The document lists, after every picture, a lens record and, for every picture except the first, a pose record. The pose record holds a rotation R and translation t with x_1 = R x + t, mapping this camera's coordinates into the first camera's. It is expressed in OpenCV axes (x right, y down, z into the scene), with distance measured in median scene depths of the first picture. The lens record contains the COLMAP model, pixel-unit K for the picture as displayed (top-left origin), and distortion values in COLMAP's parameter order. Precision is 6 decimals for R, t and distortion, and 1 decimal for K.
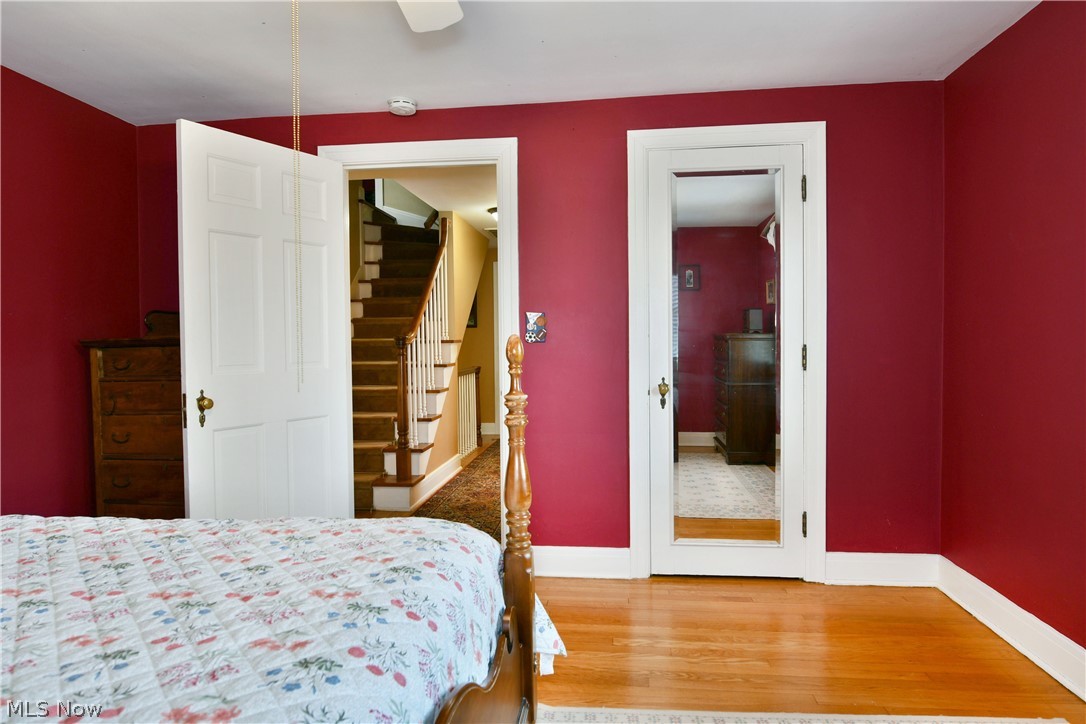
lens RADIAL K [[657.6, 0, 540.0], [0, 657.6, 360.4], [0, 0, 1]] dist [-0.009447, -0.005146]
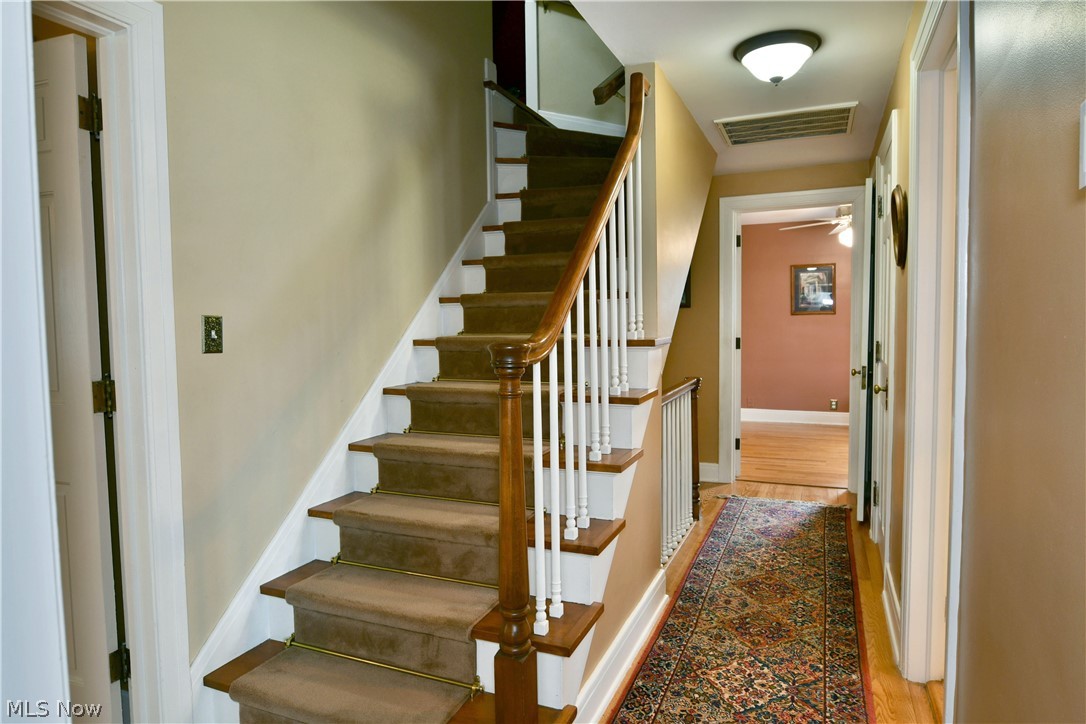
lens RADIAL K [[657.6, 0, 542.4], [0, 657.6, 360.2], [0, 0, 1]] dist [-0.009447, -0.005146]
pose [[0.956952, 0.017207, -0.289736, -0.066384], [-0.006411, 0.999251, 0.038170, -0.031027], [0.290175, -0.034670, 0.956345, 0.490655]]
